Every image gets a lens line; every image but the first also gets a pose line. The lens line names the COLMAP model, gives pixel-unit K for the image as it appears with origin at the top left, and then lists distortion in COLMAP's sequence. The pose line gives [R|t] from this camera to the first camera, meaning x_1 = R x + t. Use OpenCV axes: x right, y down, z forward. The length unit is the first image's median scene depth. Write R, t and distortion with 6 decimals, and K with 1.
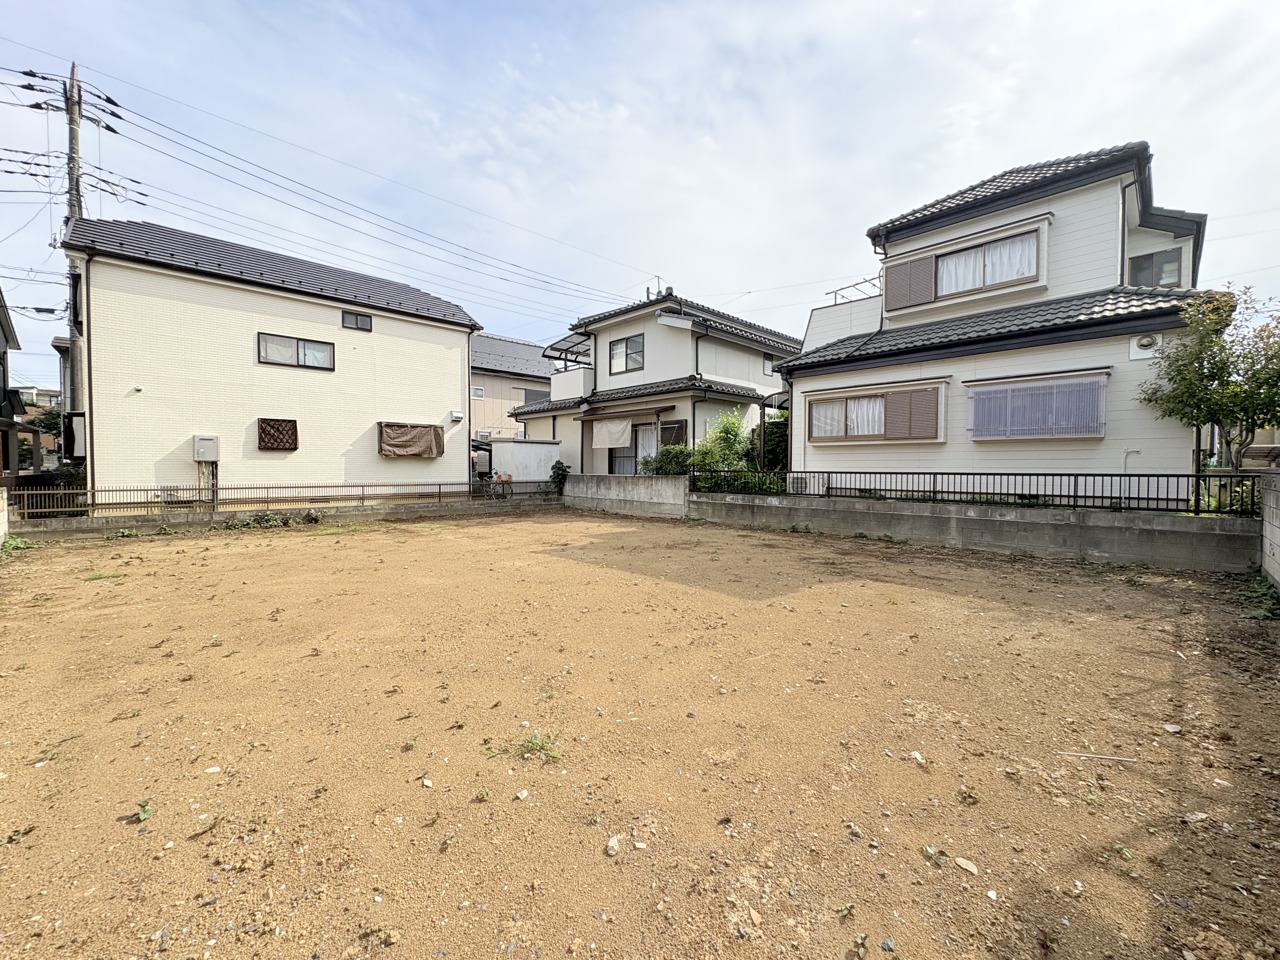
lens RADIAL K [[510.6, 0, 638.5], [0, 510.6, 480.5], [0, 0, 1]] dist [-0.000190, -0.000166]
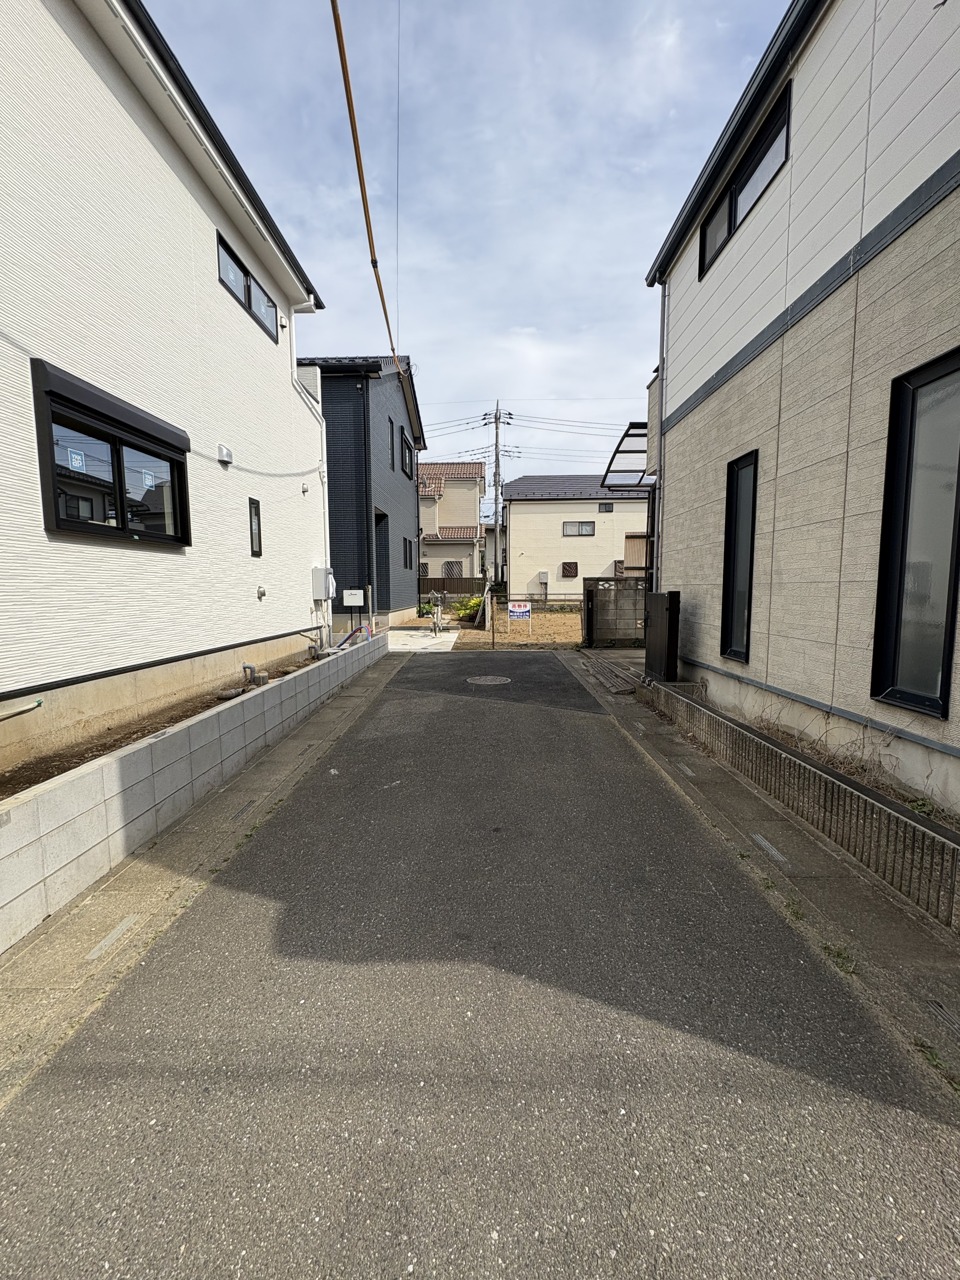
lens RADIAL K [[510.6, 0, 479.3], [0, 510.6, 633.9], [0, 0, 1]] dist [-0.000190, -0.000166]
pose [[0.694121, 0.057531, -0.717556, 0.597199], [-0.012200, 0.997598, 0.068182, 0.038933], [0.719755, -0.038572, 0.693156, -0.786711]]
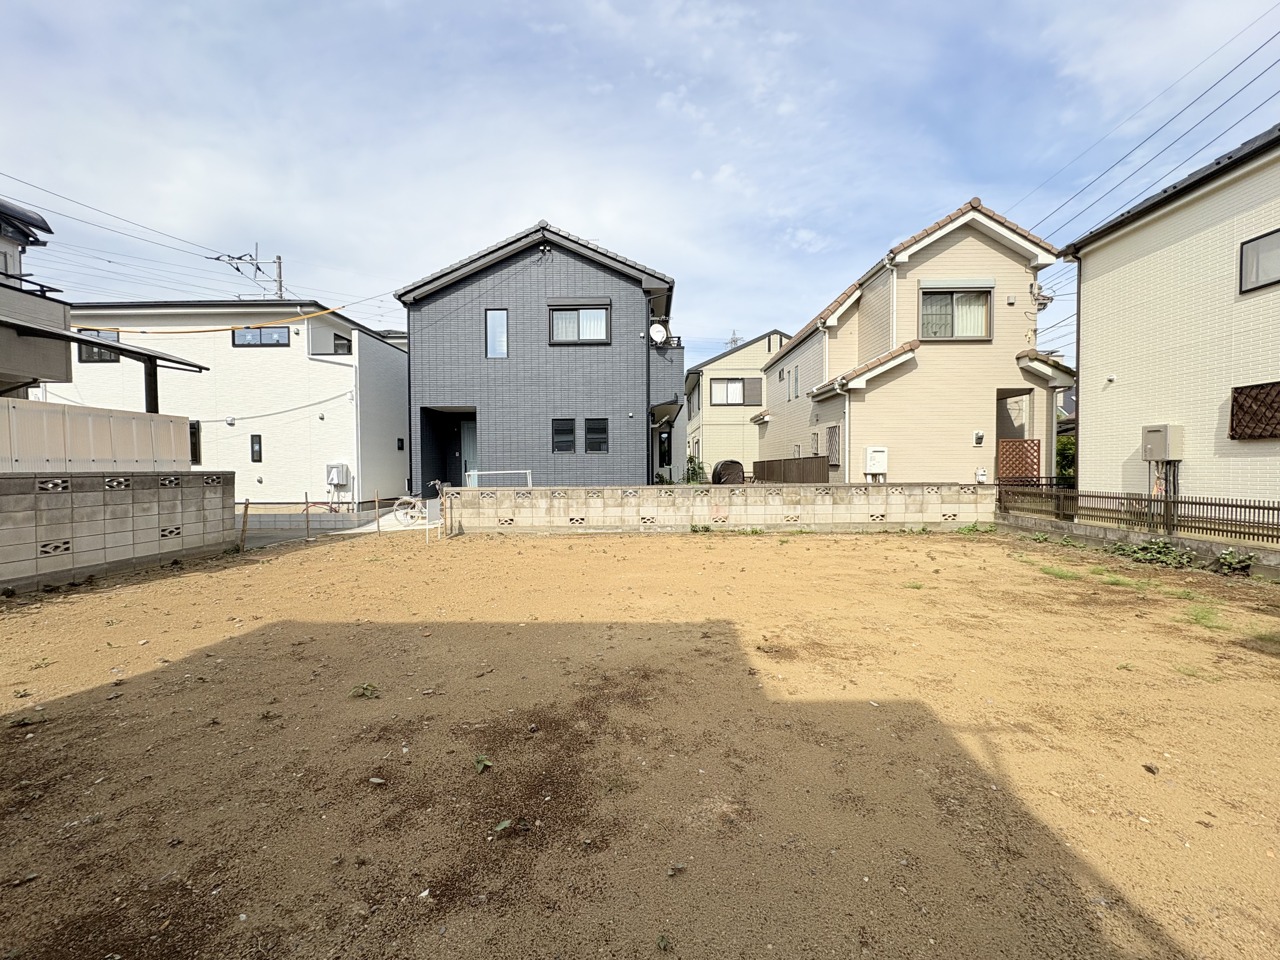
lens RADIAL K [[510.6, 0, 638.9], [0, 510.6, 479.6], [0, 0, 1]] dist [-0.000190, -0.000166]
pose [[-0.711849, 0.016543, -0.702137, 0.187699], [-0.015547, 0.999106, 0.039302, -0.027530], [0.702160, 0.038893, -0.710956, 0.973247]]
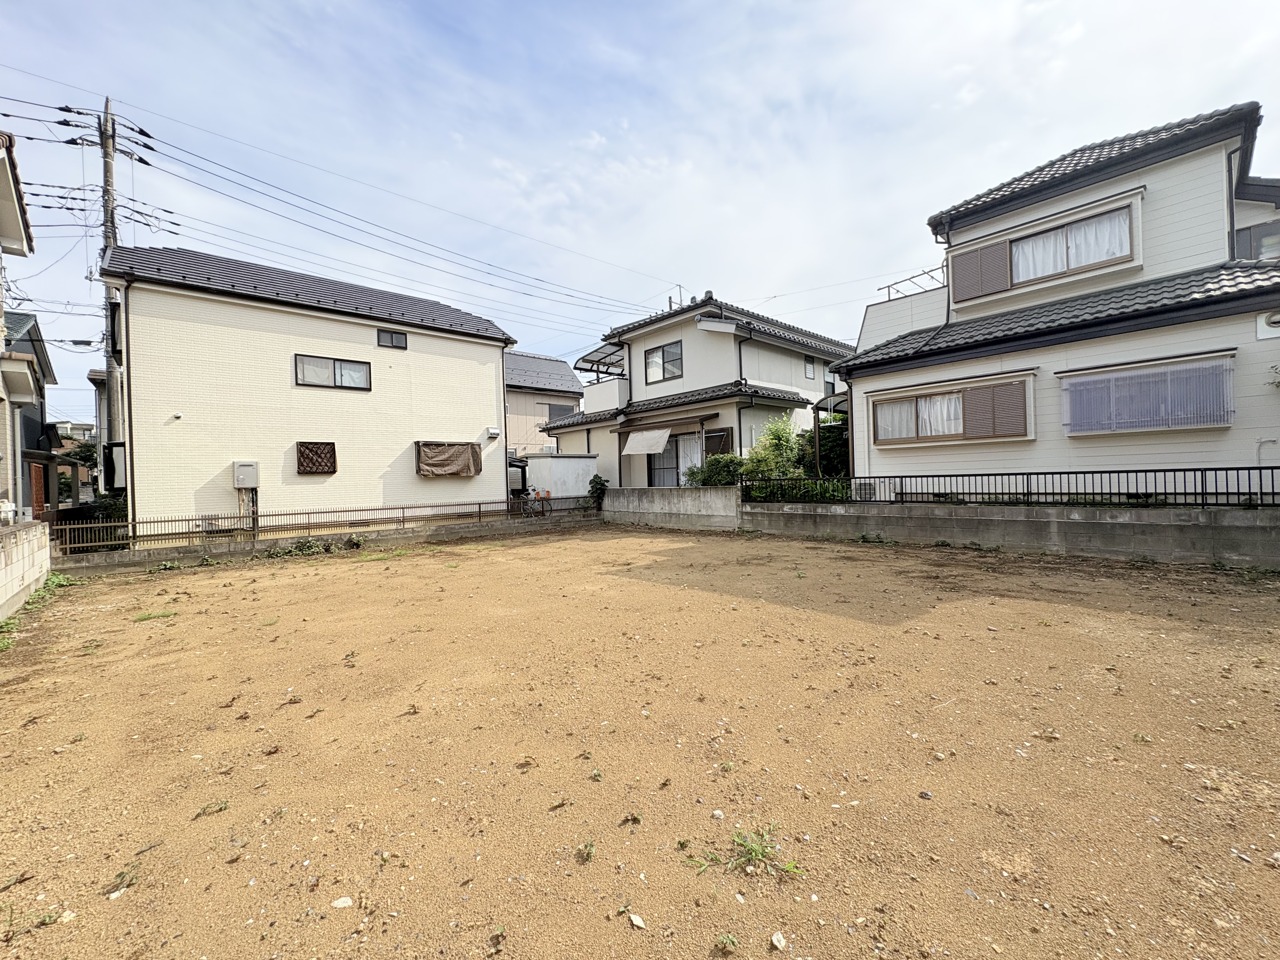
lens RADIAL K [[510.6, 0, 638.5], [0, 510.6, 480.1], [0, 0, 1]] dist [-0.000190, -0.000166]
pose [[0.998996, -0.035032, -0.027925, -0.073329], [0.034349, 0.999108, -0.024561, -0.003172], [0.028760, 0.023577, 0.999308, 0.051624]]
